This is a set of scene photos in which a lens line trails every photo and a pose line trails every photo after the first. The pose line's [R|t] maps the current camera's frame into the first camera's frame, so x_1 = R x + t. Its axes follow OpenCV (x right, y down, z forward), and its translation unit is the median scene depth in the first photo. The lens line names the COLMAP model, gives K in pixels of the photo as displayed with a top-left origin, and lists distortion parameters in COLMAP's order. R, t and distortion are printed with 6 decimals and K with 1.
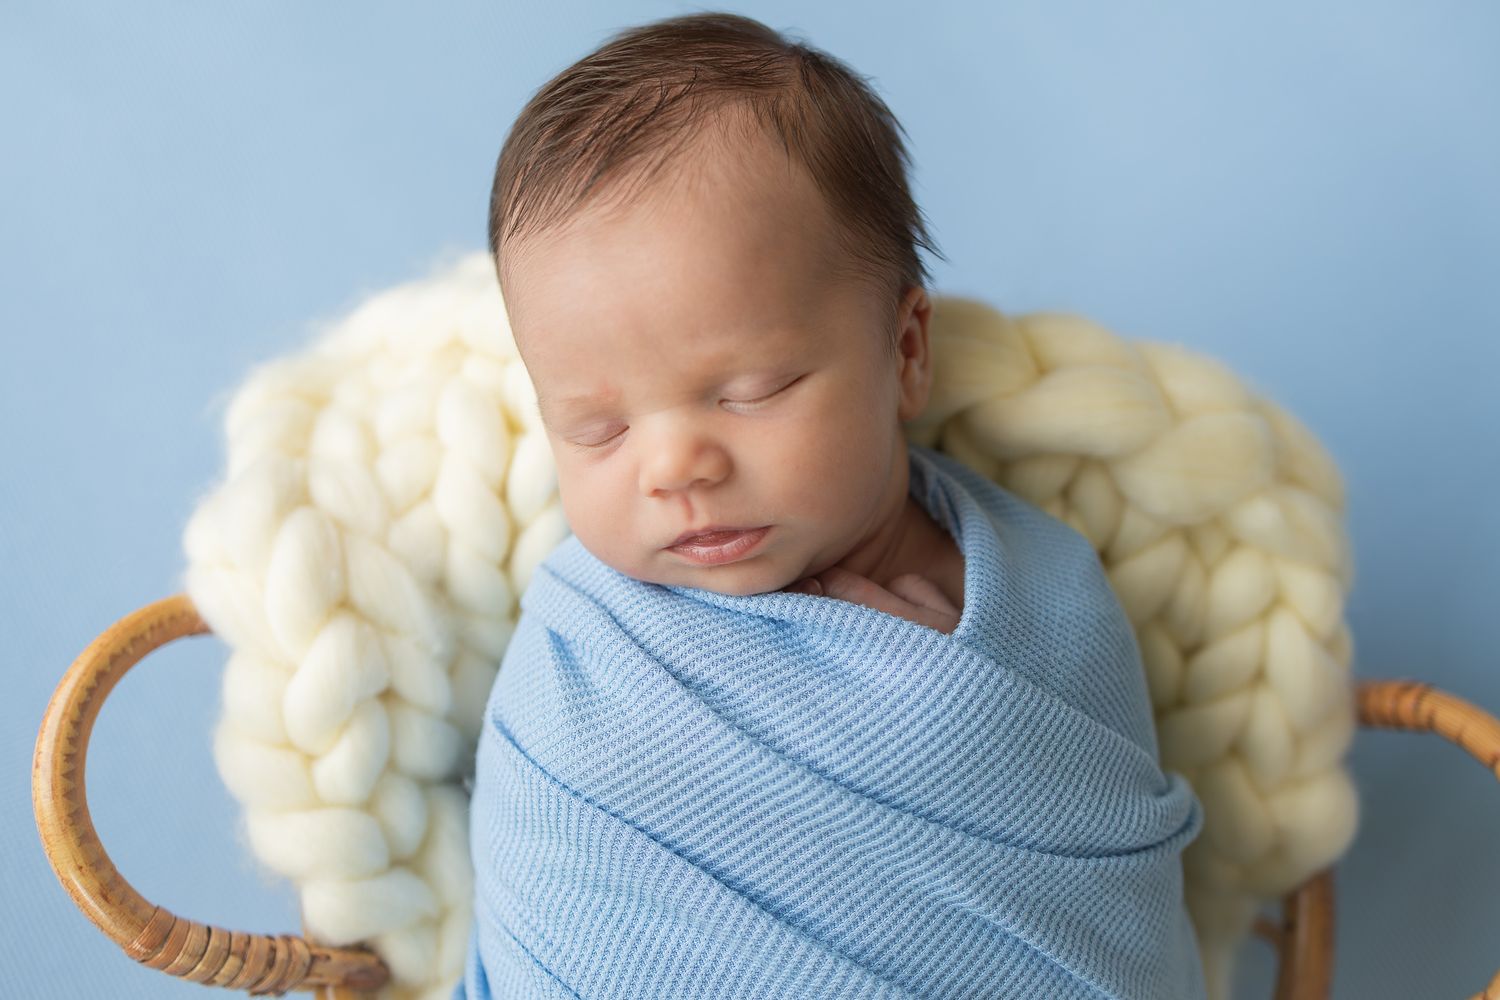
lens RADIAL K [[1539.4, 0, 750.0], [0, 1539.4, 500.0], [0, 0, 1]] dist [-0.004629, 0.015079]
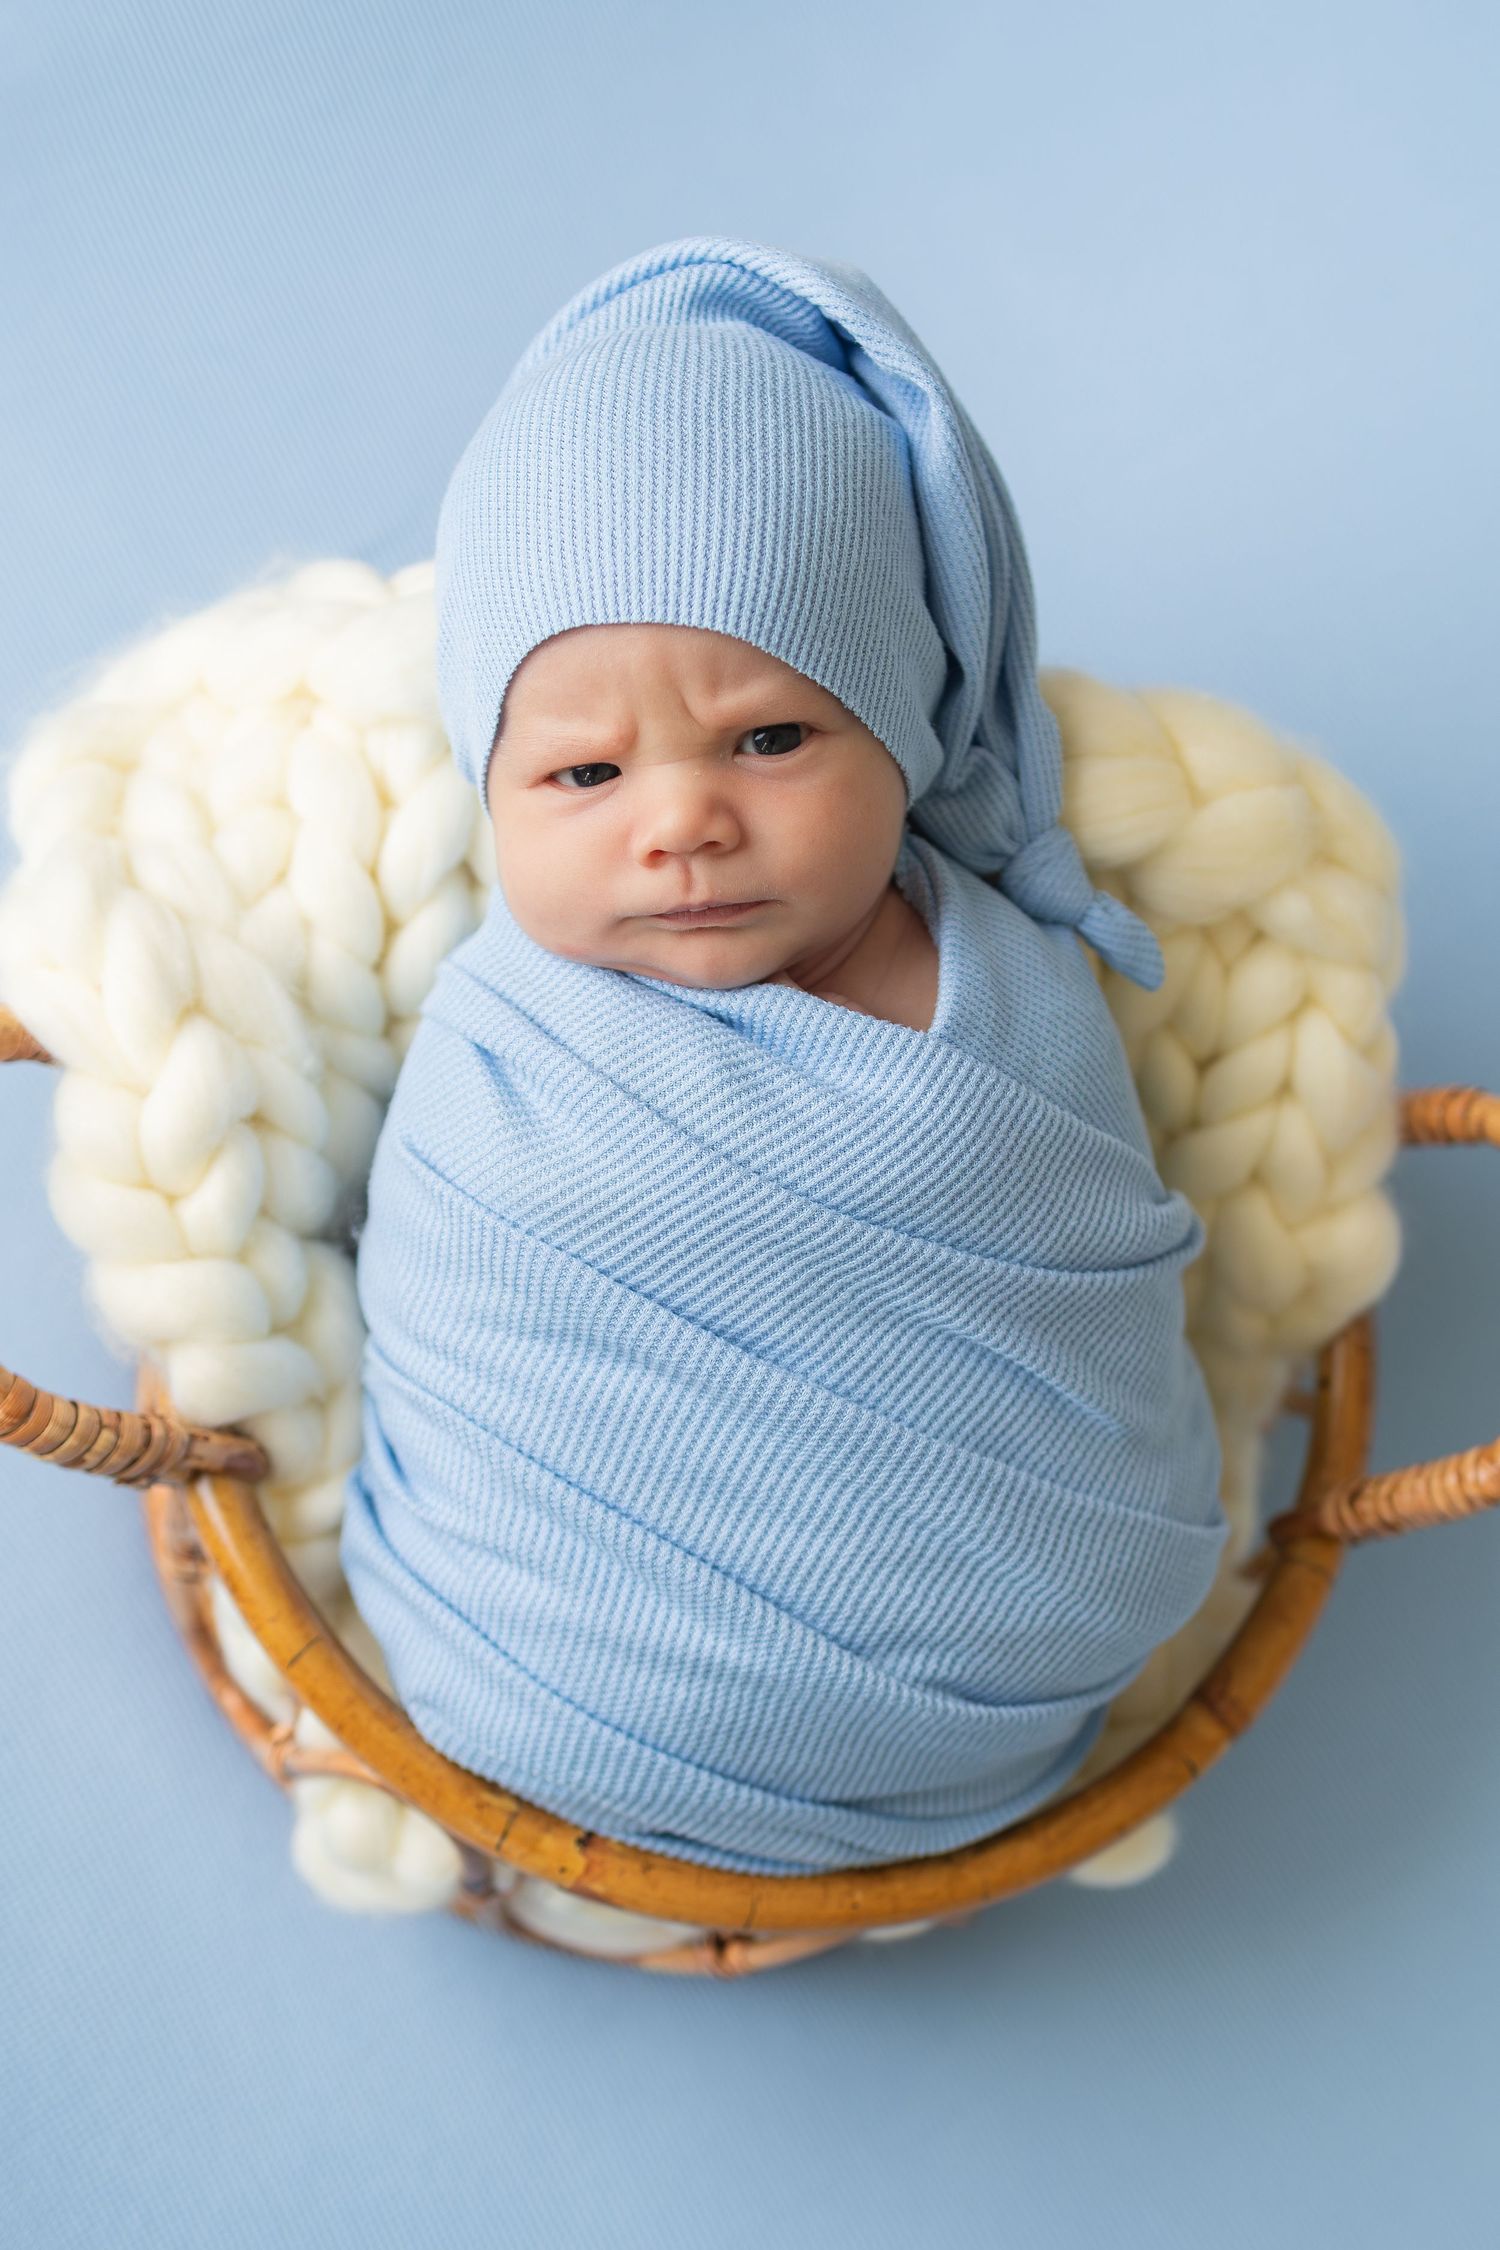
lens RADIAL K [[2309.1, 0, 750.0], [0, 2309.1, 1125.0], [0, 0, 1]] dist [-0.004629, 0.015079]
pose [[0.999052, -0.025470, 0.035308, -0.026239], [0.021075, 0.992587, 0.119698, -0.023408], [-0.038095, -0.118841, 0.992182, -0.344984]]
